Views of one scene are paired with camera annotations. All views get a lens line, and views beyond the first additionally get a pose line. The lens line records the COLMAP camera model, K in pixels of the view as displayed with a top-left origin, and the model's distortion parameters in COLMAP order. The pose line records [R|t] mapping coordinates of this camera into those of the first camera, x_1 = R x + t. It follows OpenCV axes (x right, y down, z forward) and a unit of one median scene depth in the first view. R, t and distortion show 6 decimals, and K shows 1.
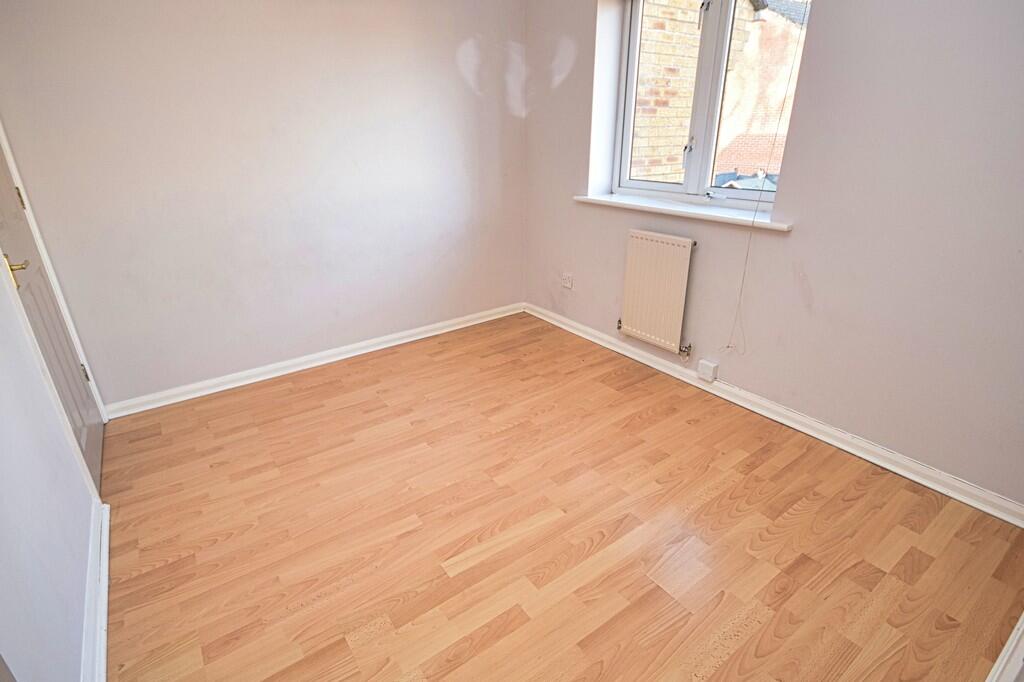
lens RADIAL K [[496.7, 0, 512.9], [0, 496.7, 340.2], [0, 0, 1]] dist [-0.010595, 0.000606]
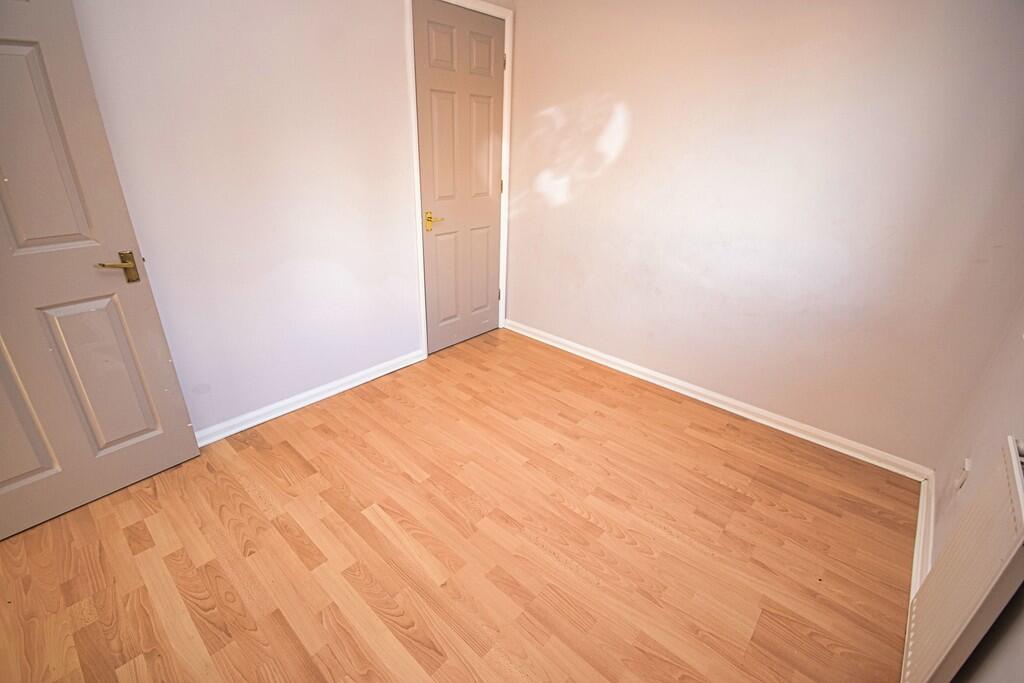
lens RADIAL K [[453.9, 0, 513.1], [0, 453.9, 339.2], [0, 0, 1]] dist [-0.000393, -0.006190]
pose [[0.222183, 0.411930, -0.883713, 0.539647], [-0.414948, 0.860138, 0.296615, -0.272831], [0.882300, 0.300792, 0.362037, 0.531106]]
